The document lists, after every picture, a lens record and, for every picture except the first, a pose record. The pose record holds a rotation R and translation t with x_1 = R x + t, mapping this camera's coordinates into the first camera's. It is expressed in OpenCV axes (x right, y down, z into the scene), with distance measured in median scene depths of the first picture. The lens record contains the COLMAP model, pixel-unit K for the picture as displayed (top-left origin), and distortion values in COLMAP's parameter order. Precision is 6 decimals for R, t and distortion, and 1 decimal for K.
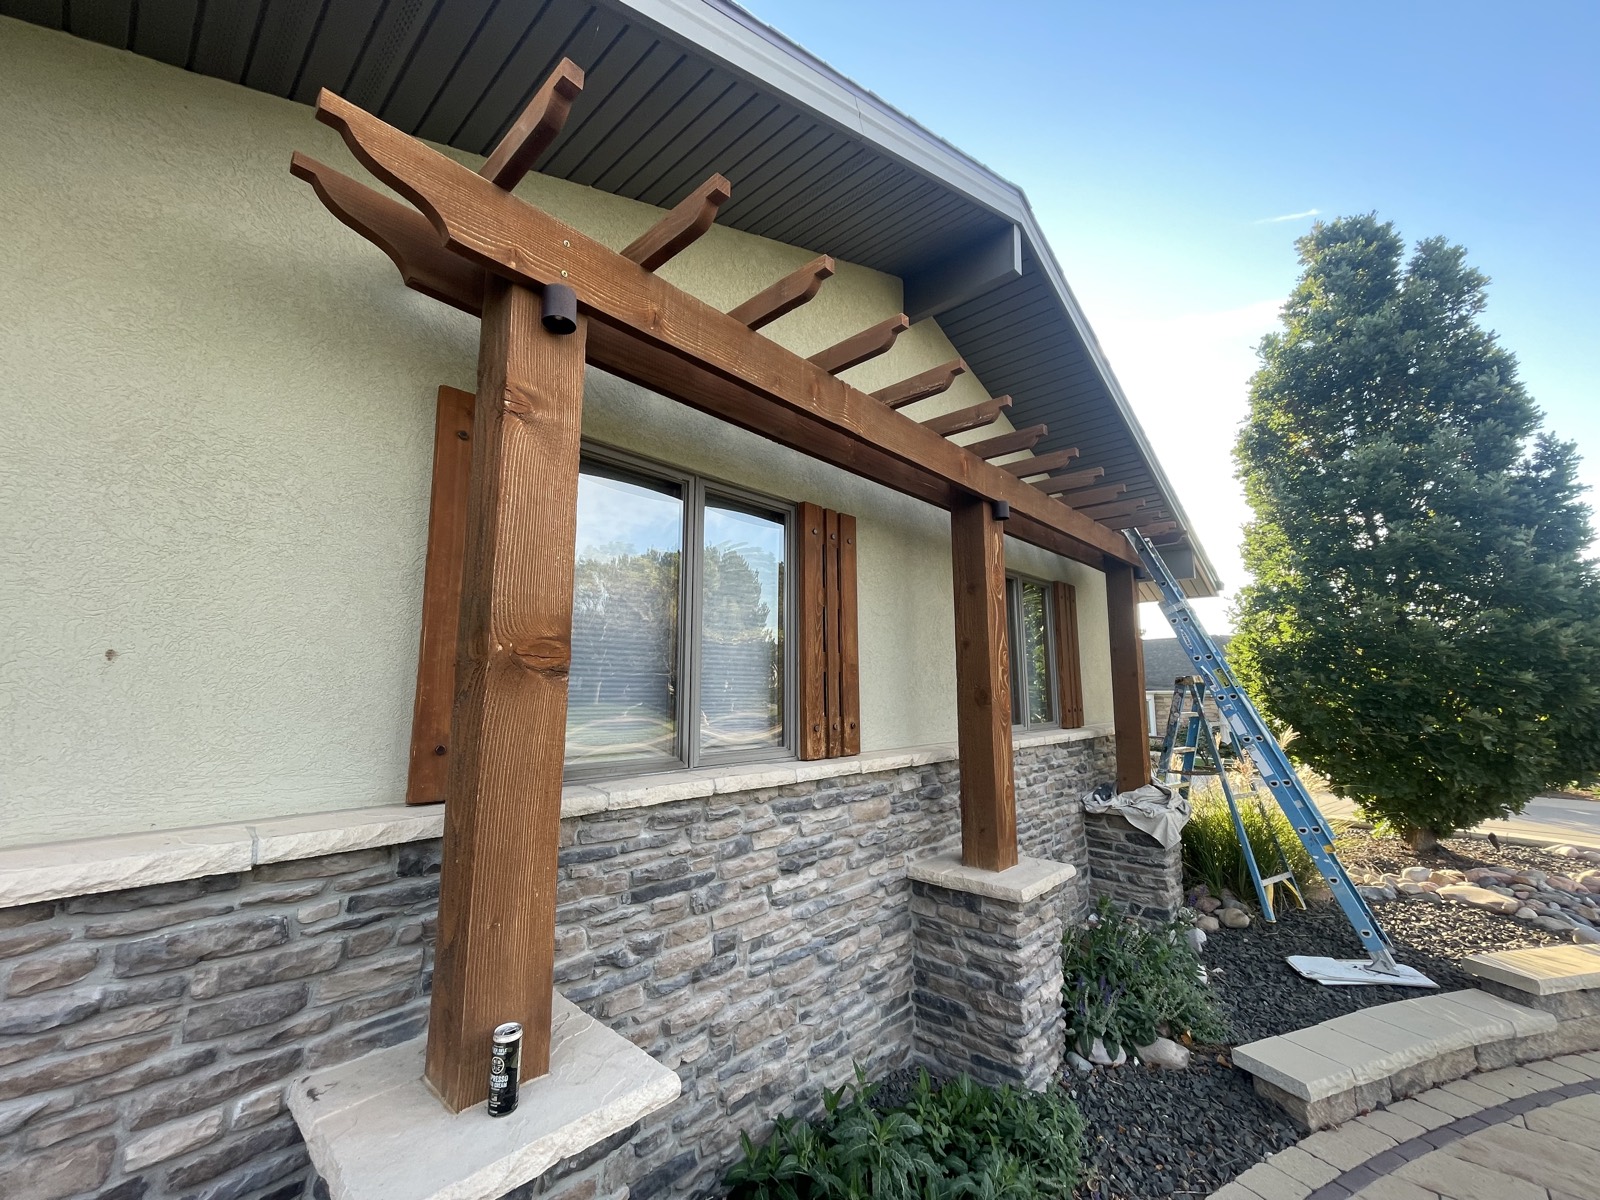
lens RADIAL K [[647.8, 0, 802.6], [0, 647.8, 598.8], [0, 0, 1]] dist [-0.000886, 0.000037]
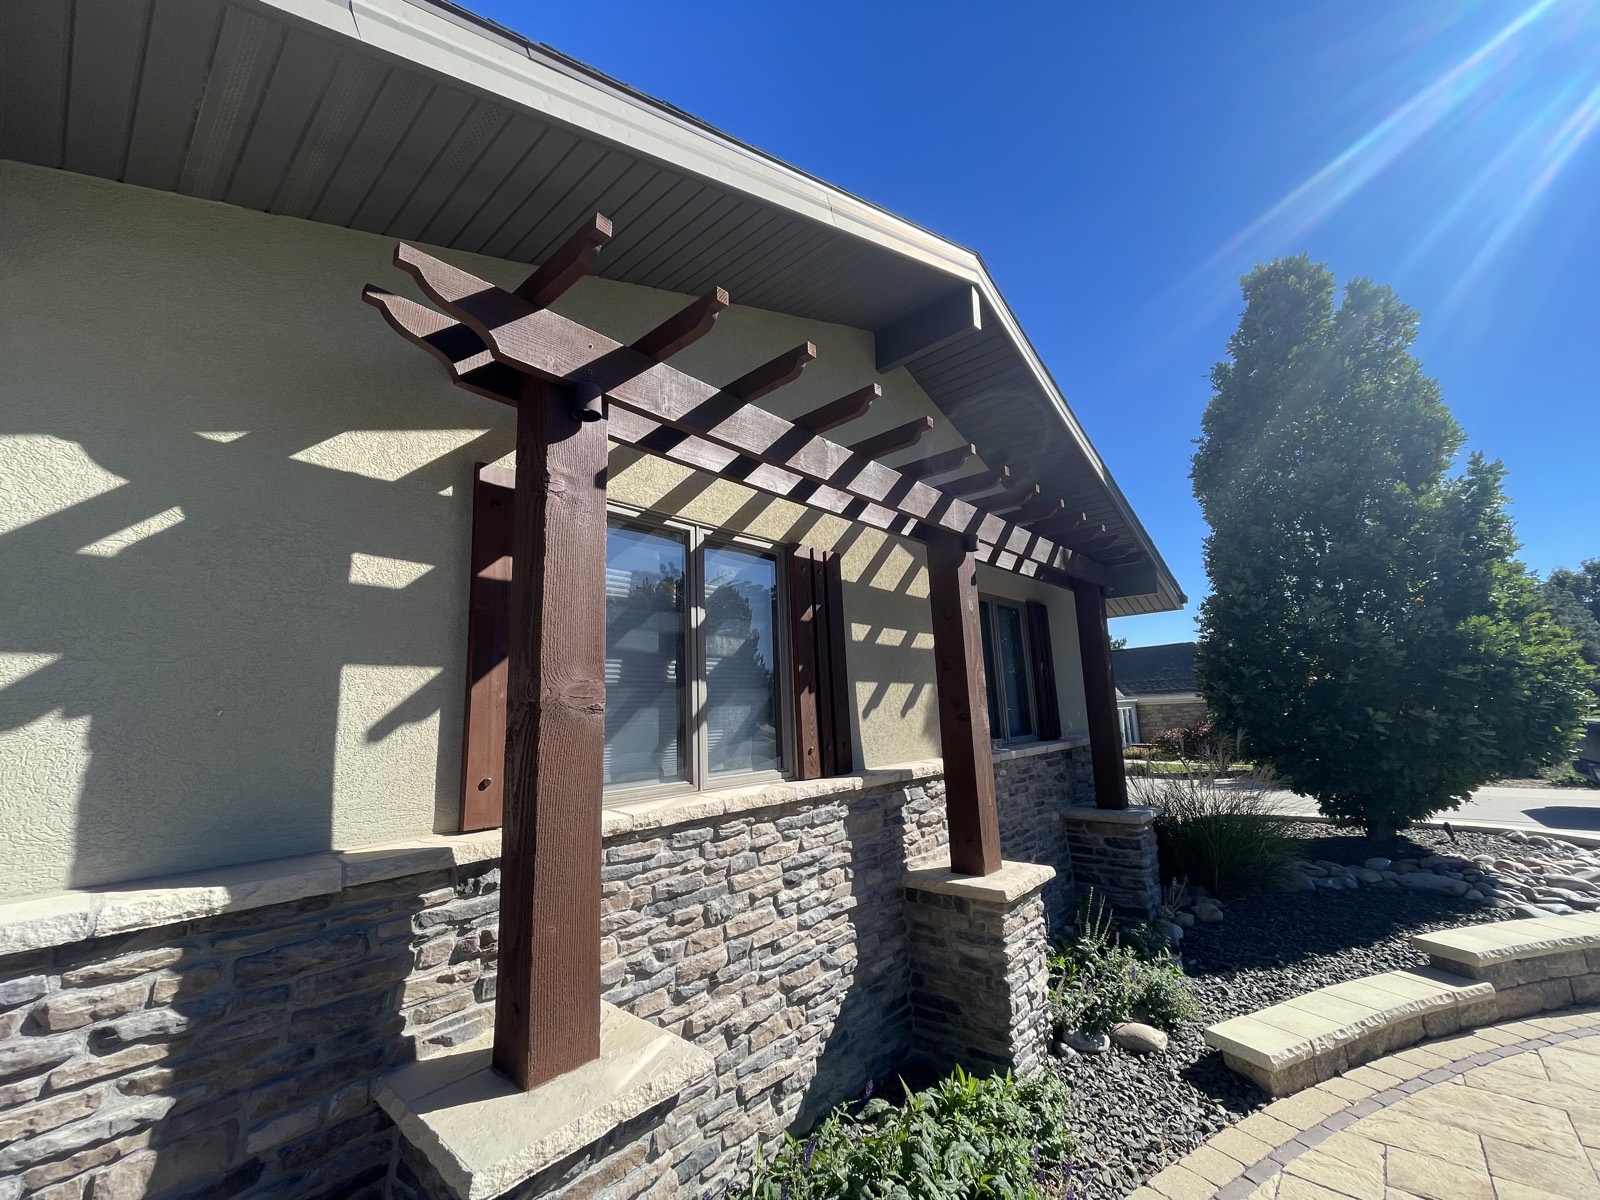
lens RADIAL K [[647.8, 0, 802.6], [0, 647.8, 598.8], [0, 0, 1]] dist [-0.000886, 0.000037]
pose [[0.998977, -0.036423, 0.026809, -0.014561], [0.037301, 0.998759, -0.033010, -0.018989], [-0.025573, 0.033976, 0.999095, -0.098199]]
